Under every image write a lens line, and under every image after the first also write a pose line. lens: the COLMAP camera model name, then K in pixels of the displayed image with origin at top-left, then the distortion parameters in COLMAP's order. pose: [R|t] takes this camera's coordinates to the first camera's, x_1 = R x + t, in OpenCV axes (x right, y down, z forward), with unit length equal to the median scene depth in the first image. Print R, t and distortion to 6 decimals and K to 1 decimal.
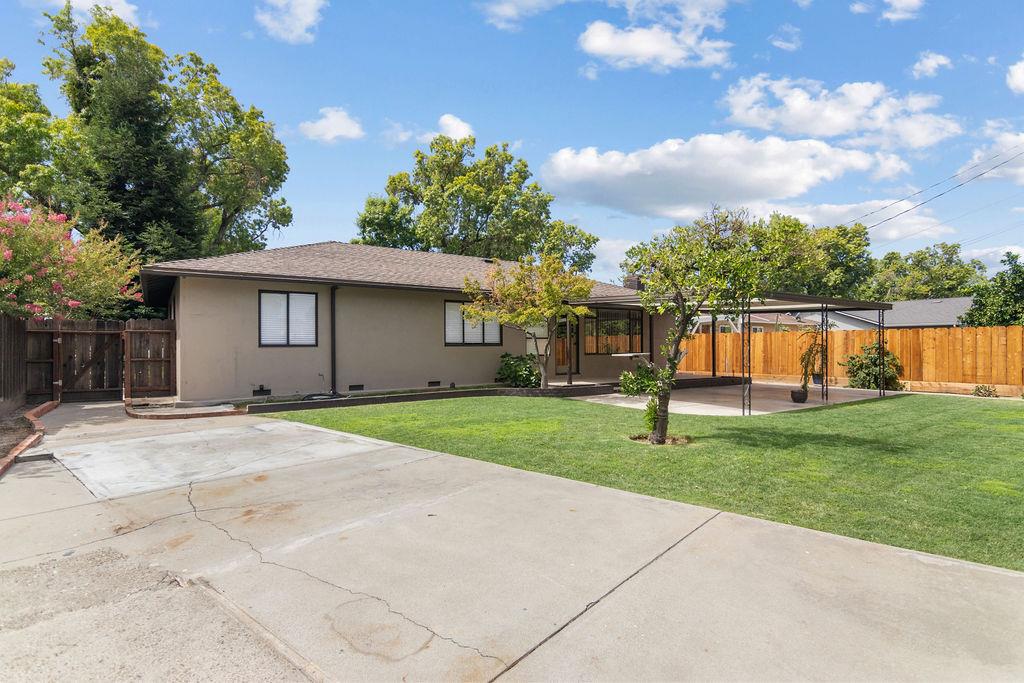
lens RADIAL K [[516.9, 0, 511.7], [0, 516.9, 346.6], [0, 0, 1]] dist [-0.001139, 0.000308]
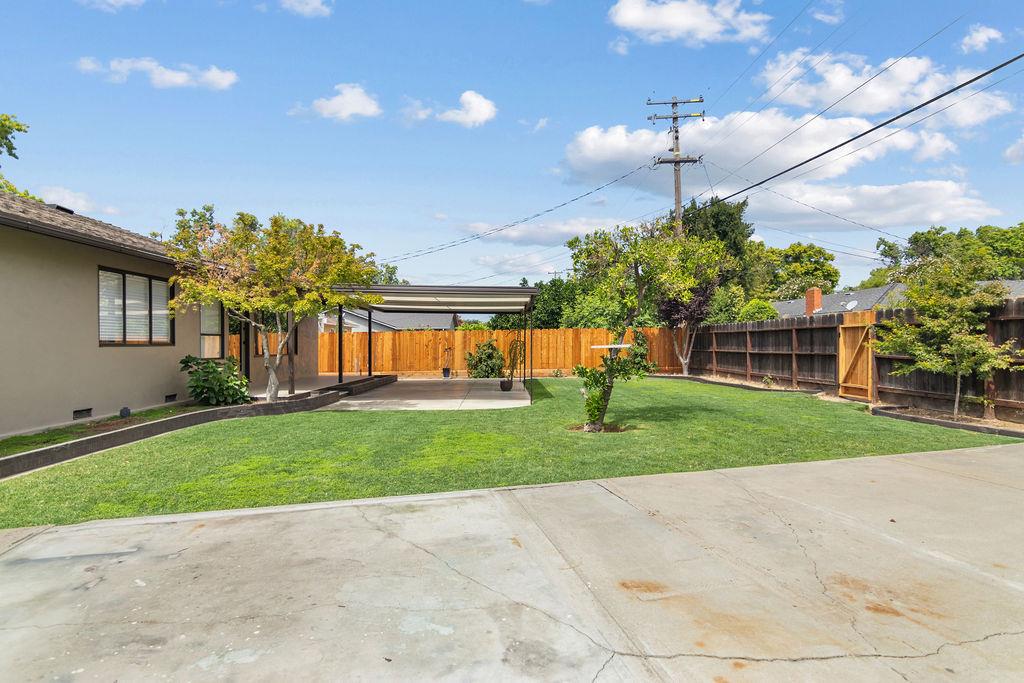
lens RADIAL K [[527.0, 0, 510.5], [0, 527.0, 343.2], [0, 0, 1]] dist [0.000392, -0.000867]
pose [[0.562490, -0.006116, 0.826782, -0.356185], [0.017319, 0.999840, -0.004387, 0.006054], [-0.826623, 0.016787, 0.562506, 0.293792]]
